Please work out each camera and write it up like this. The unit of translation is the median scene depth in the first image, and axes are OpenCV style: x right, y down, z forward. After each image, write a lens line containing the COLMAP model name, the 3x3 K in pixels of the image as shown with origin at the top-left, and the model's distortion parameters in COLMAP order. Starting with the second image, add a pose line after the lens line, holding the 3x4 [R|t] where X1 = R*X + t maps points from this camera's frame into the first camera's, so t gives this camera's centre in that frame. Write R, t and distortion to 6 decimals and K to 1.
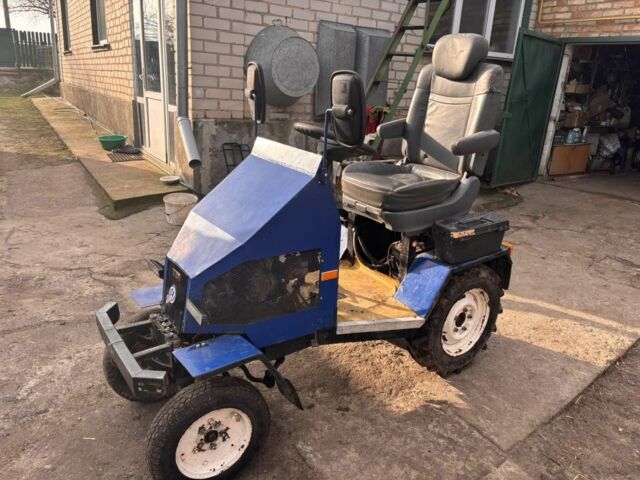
lens RADIAL K [[480.5, 0, 320.0], [0, 480.5, 240.0], [0, 0, 1]] dist [0.002527, -0.001345]
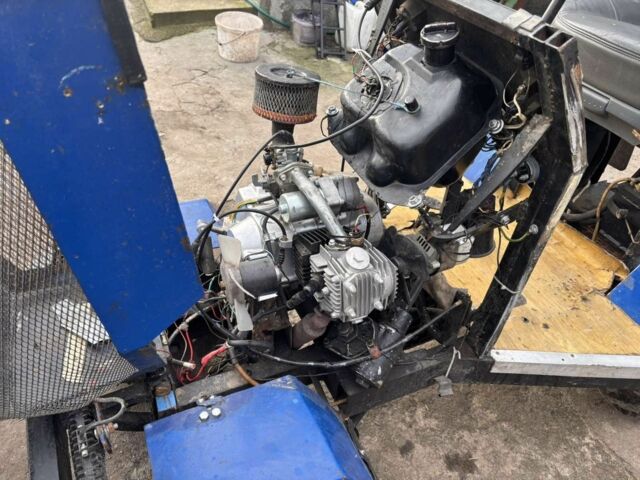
lens RADIAL K [[480.5, 0, 320.0], [0, 480.5, 240.0], [0, 0, 1]] dist [0.002527, -0.001345]
pose [[0.981287, 0.162074, -0.103961, -0.054975], [-0.118855, 0.934623, 0.335192, -0.038327], [0.151490, -0.316563, 0.936397, 0.277153]]
